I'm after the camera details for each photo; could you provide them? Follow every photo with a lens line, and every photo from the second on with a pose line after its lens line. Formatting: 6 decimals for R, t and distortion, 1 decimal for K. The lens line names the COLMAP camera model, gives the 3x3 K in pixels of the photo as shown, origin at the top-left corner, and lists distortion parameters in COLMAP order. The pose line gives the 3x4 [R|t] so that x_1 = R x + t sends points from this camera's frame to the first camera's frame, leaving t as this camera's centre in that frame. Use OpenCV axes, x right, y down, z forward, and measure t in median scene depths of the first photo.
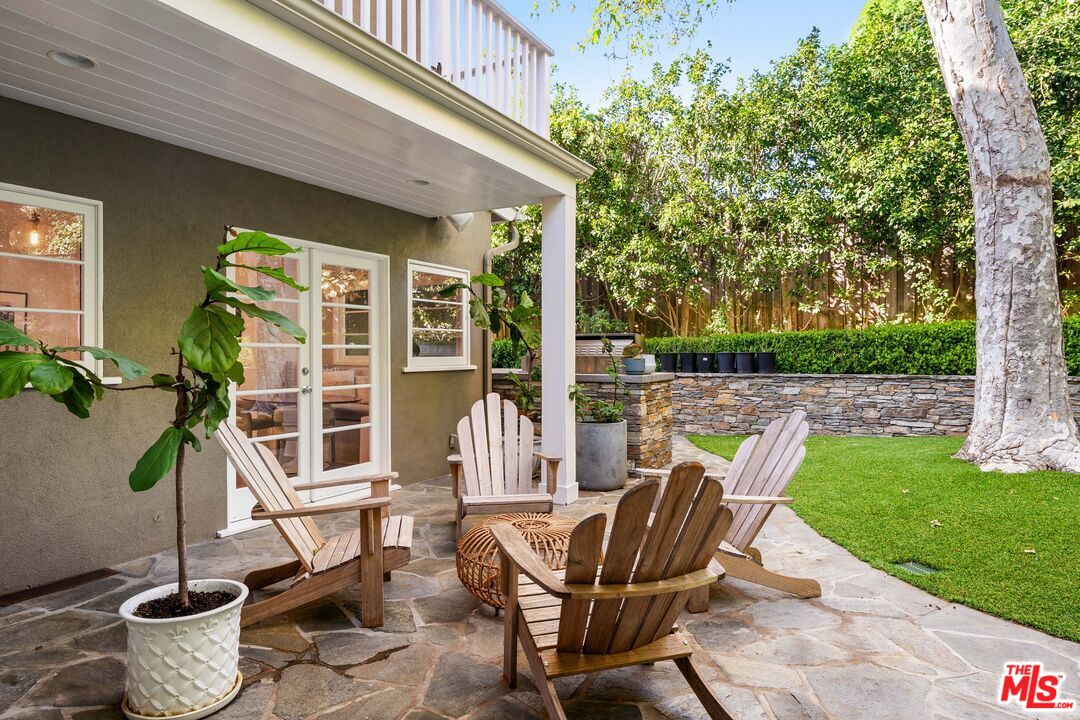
lens RADIAL K [[630.5, 0, 538.3], [0, 630.5, 359.1], [0, 0, 1]] dist [0.017035, -0.000438]
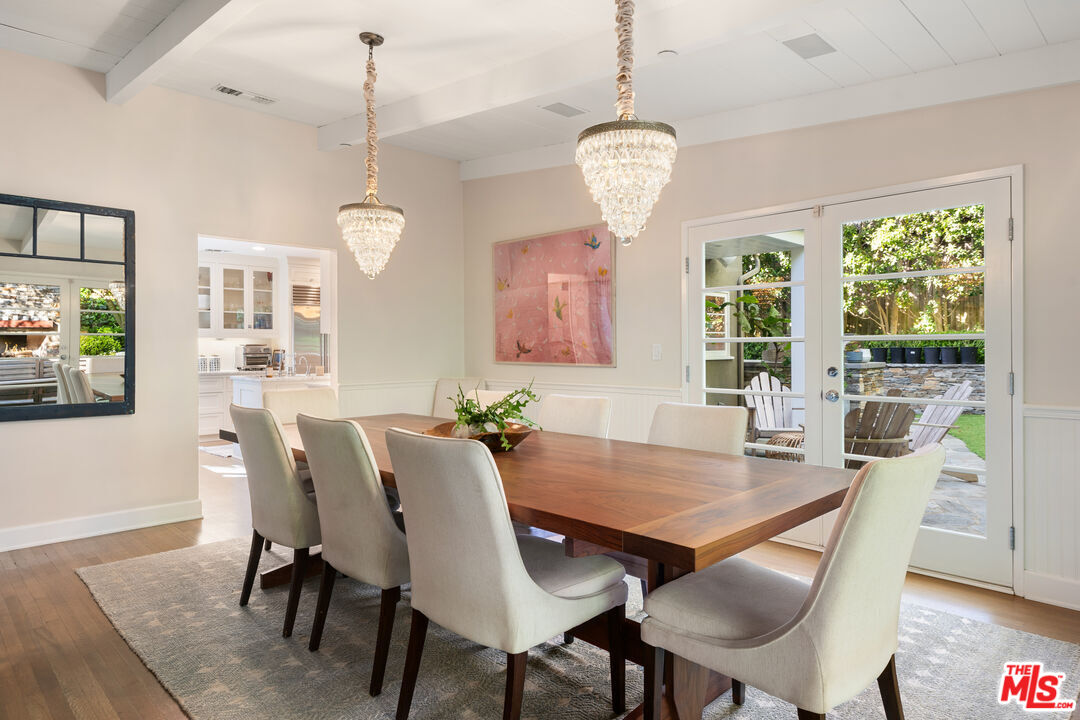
lens RADIAL K [[630.5, 0, 546.2], [0, 630.5, 356.2], [0, 0, 1]] dist [0.017035, -0.000438]
pose [[0.962472, 0.000441, -0.271382, -0.088902], [0.000198, 0.999997, 0.002326, 0.004058], [0.271382, -0.002292, 0.962469, -0.386697]]
